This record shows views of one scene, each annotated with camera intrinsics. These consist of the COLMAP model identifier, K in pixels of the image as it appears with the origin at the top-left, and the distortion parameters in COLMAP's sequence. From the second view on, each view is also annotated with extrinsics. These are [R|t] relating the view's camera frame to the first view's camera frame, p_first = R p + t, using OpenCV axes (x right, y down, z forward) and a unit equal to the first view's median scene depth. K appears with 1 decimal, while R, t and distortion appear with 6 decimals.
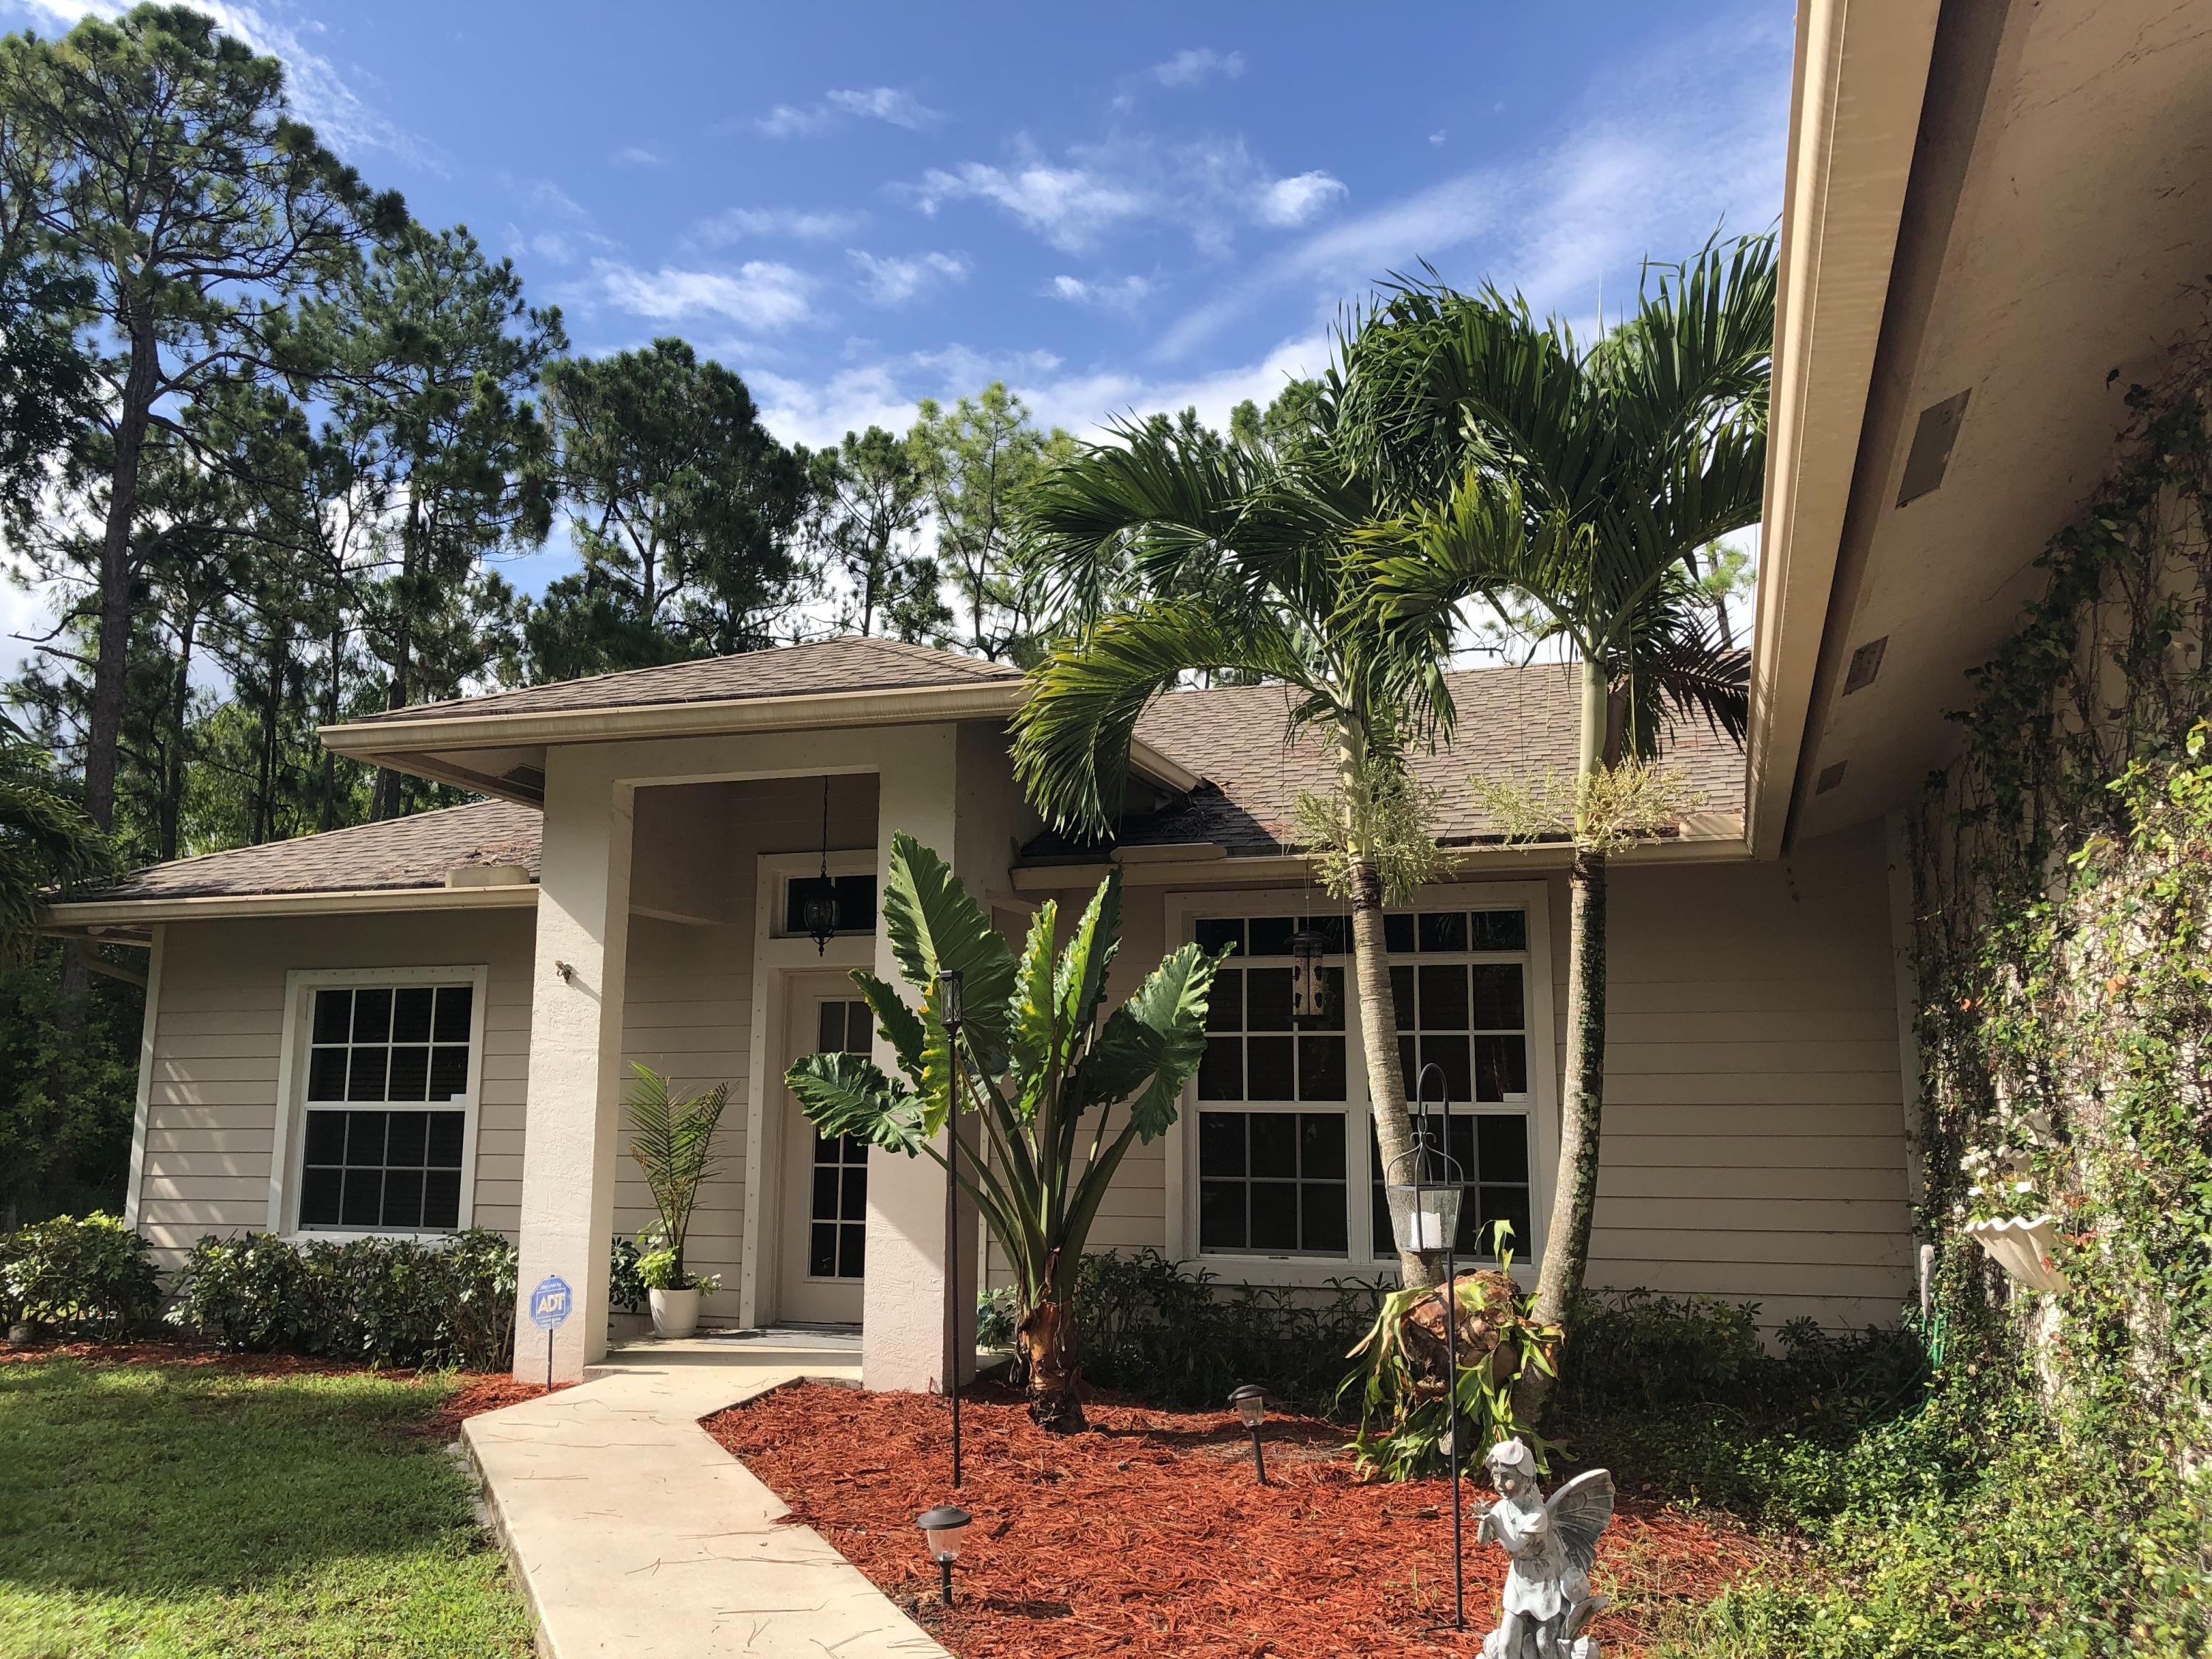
lens RADIAL K [[1758.4, 0, 1124.1], [0, 1758.4, 811.4], [0, 0, 1]] dist [0.161589, -0.430729]
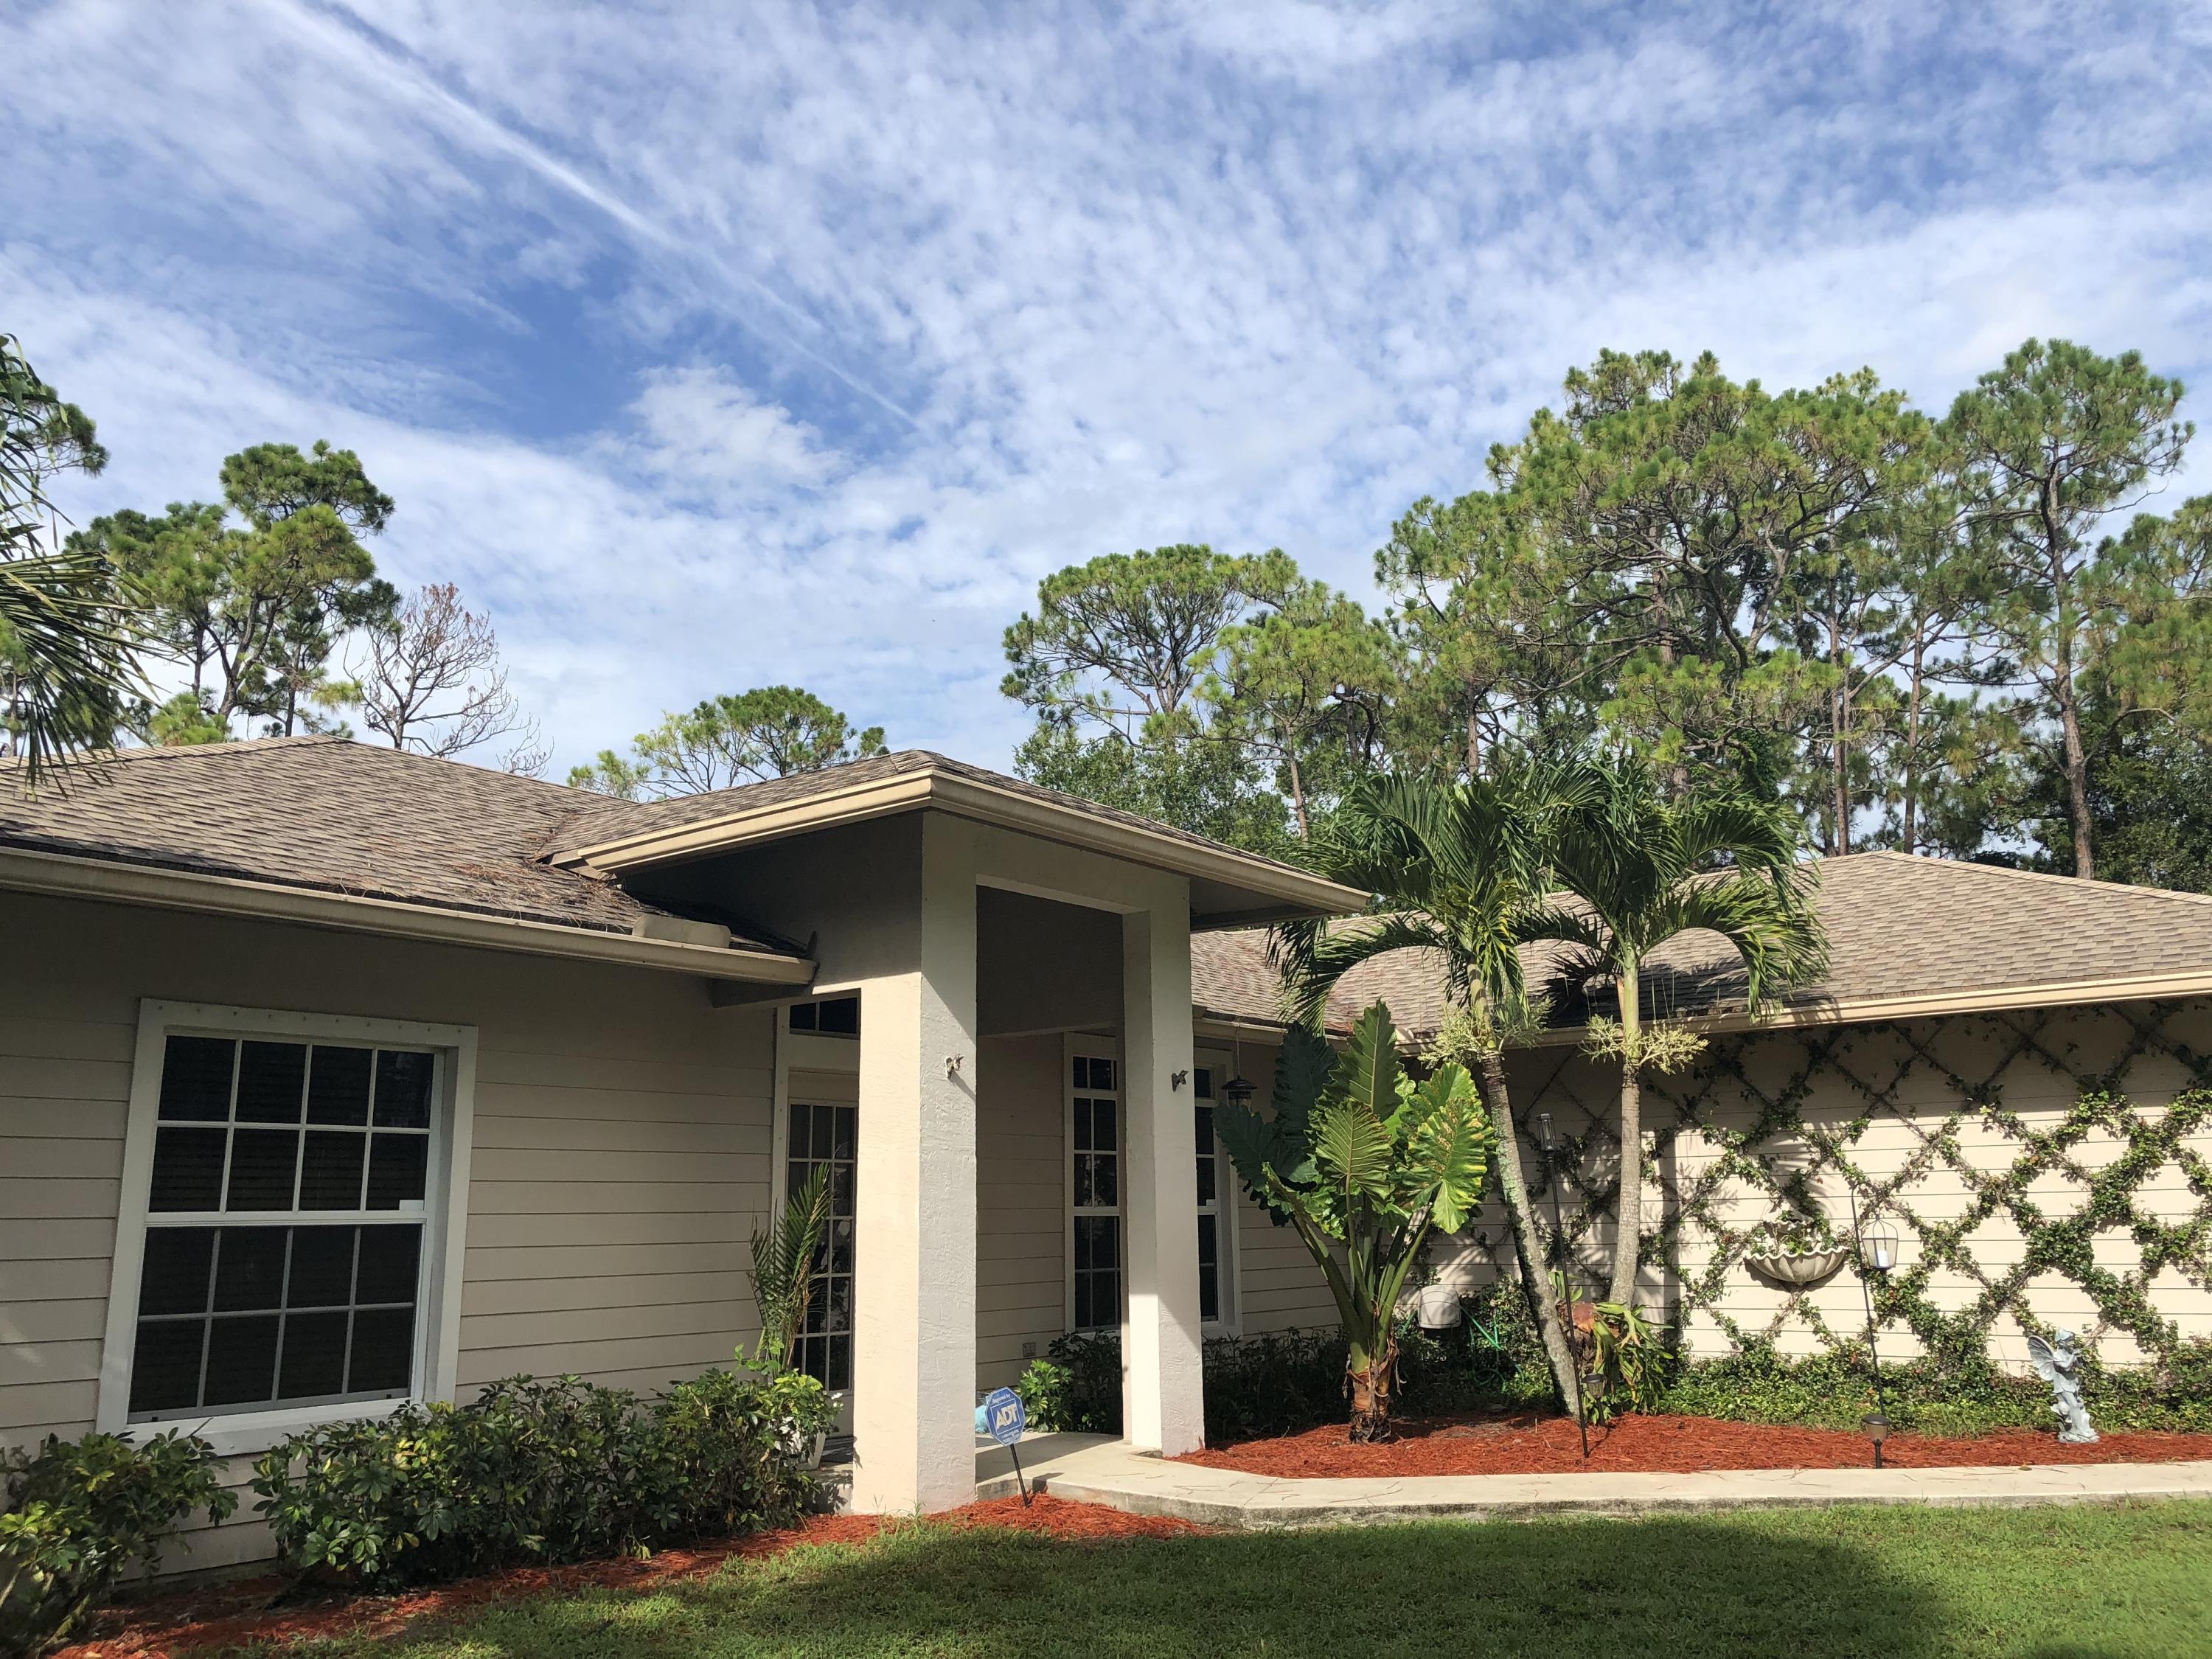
lens RADIAL K [[1788.1, 0, 1132.5], [0, 1788.1, 826.0], [0, 0, 1]] dist [0.011604, 0.012984]
pose [[0.324528, 0.196103, 0.925324, -0.979006], [-0.138819, 0.977554, -0.158485, 0.084251], [-0.935634, -0.077019, 0.344467, 0.484149]]
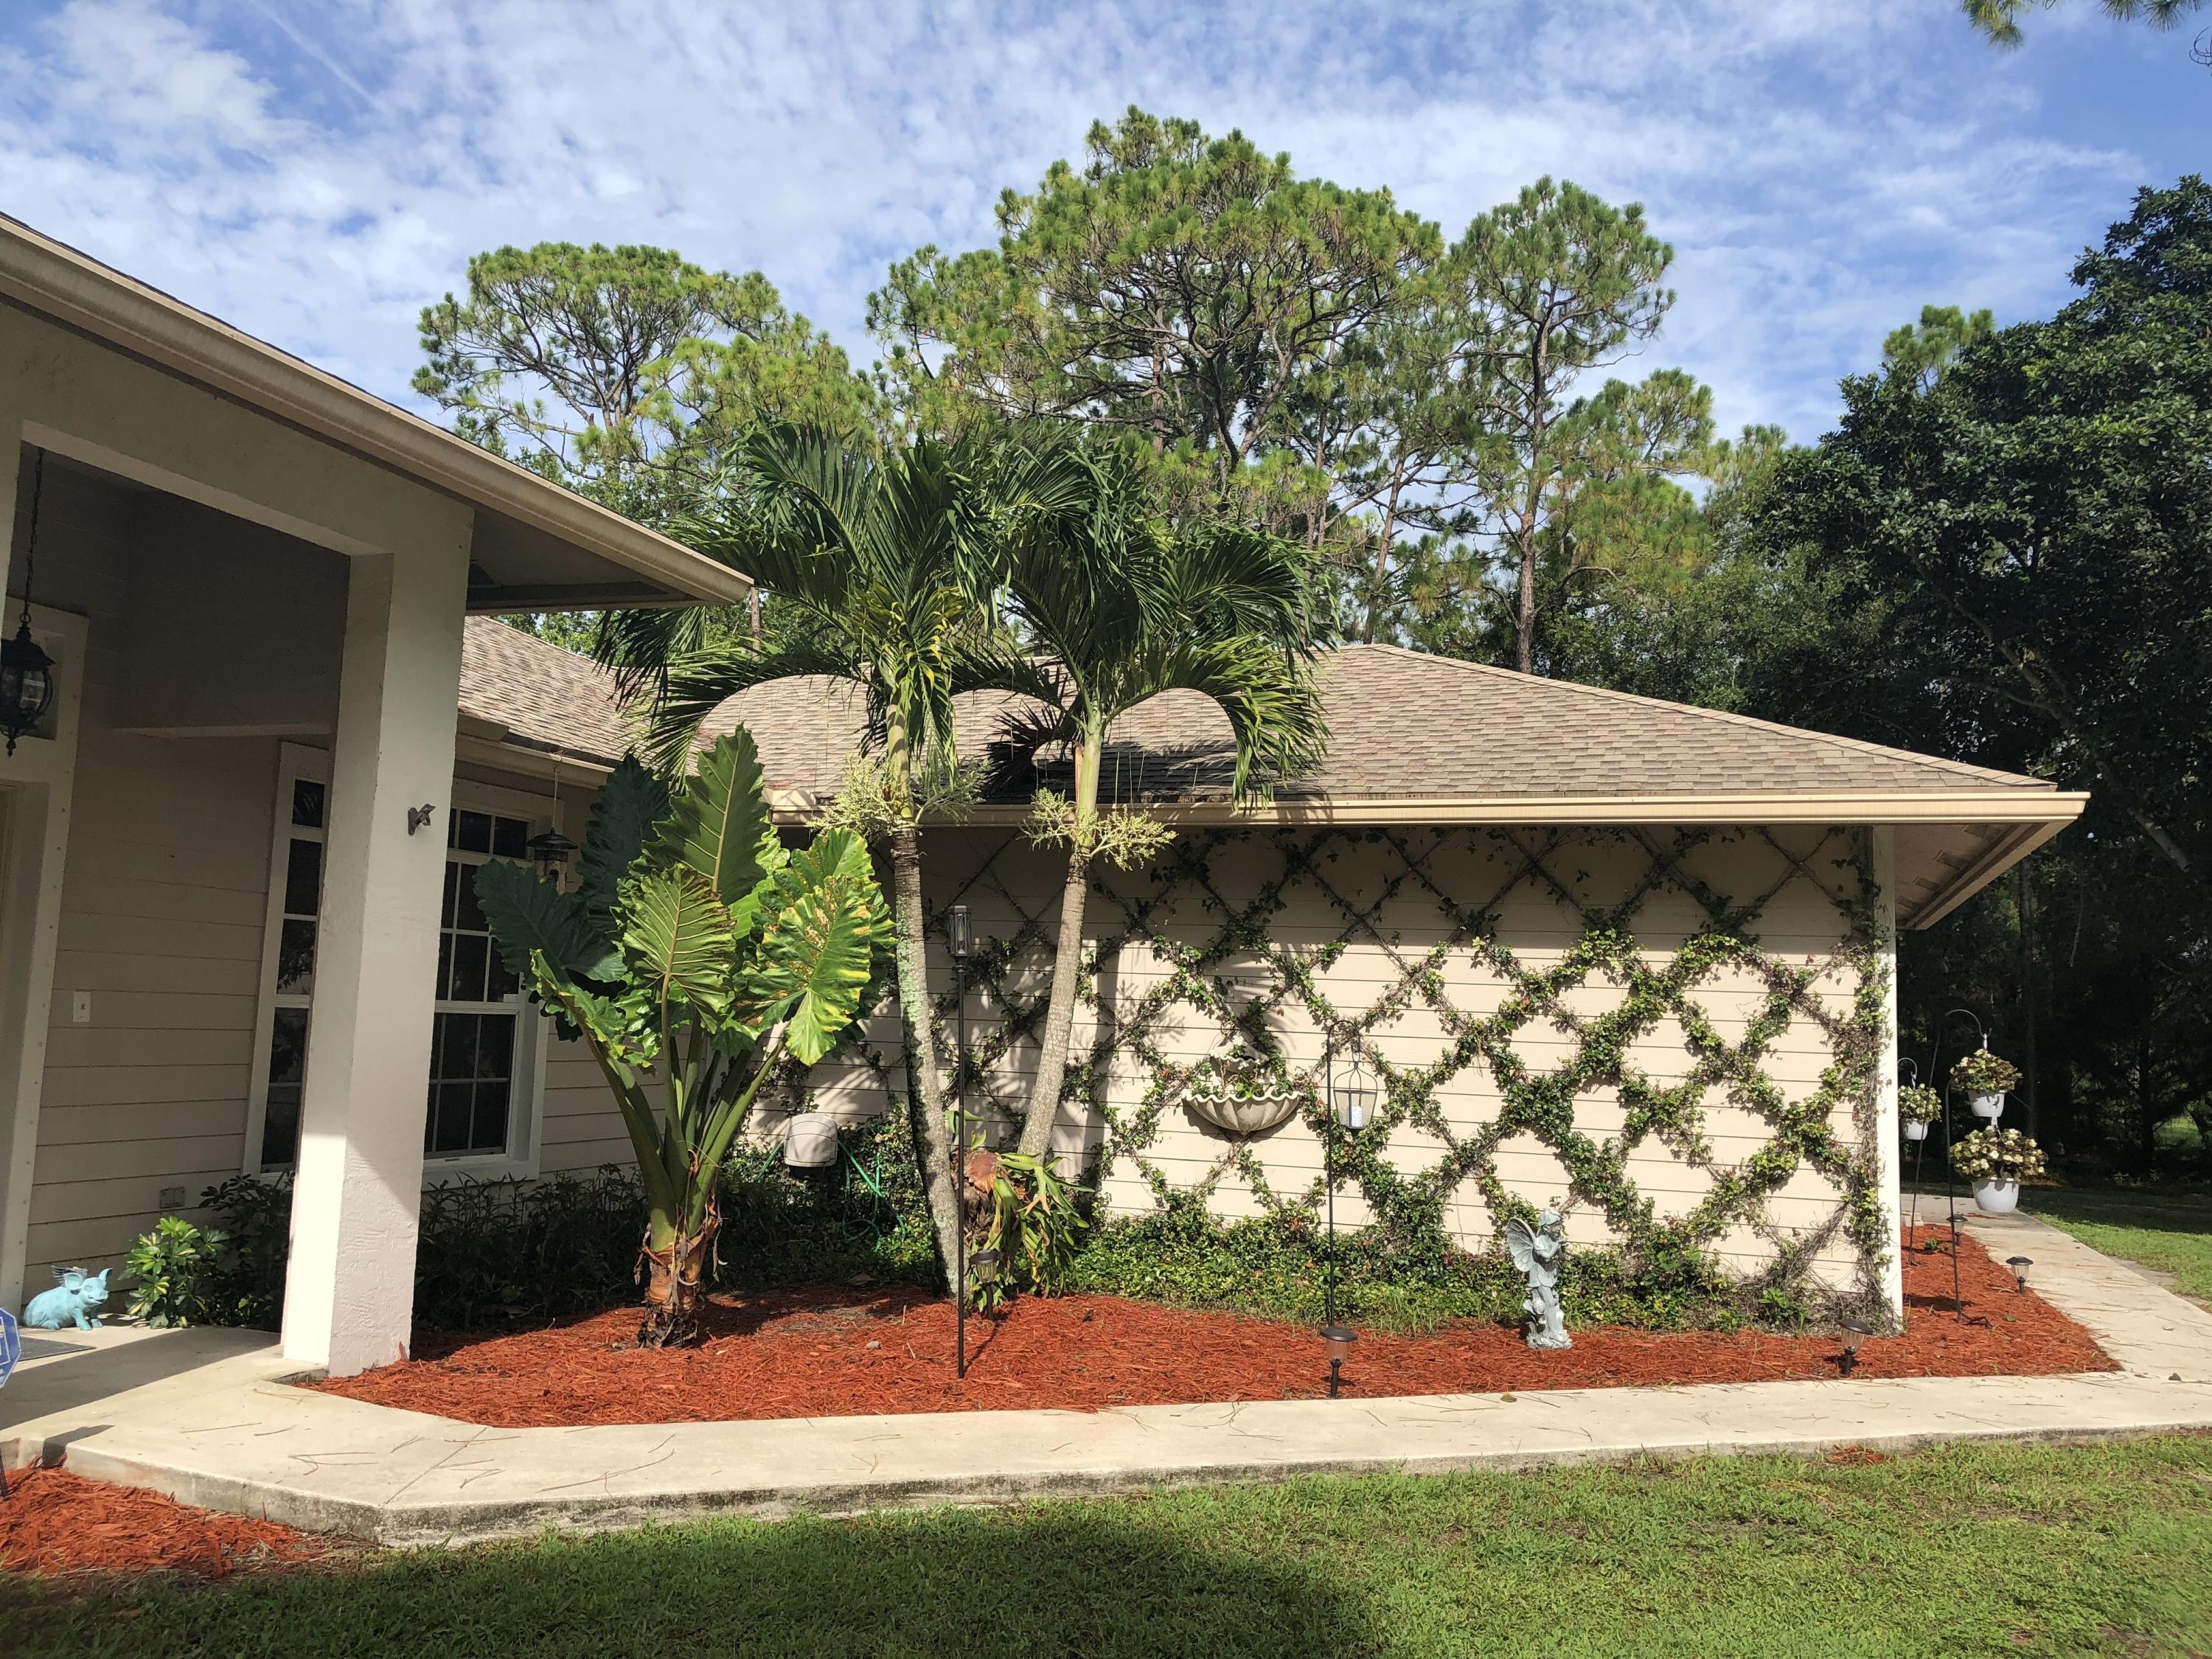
lens RADIAL K [[1758.4, 0, 1124.1], [0, 1758.4, 811.4], [0, 0, 1]] dist [0.161589, -0.430729]
pose [[0.026280, 0.114836, 0.993037, -0.689553], [-0.203200, 0.973254, -0.107171, 0.077171], [-0.978784, -0.198969, 0.048912, 0.506343]]
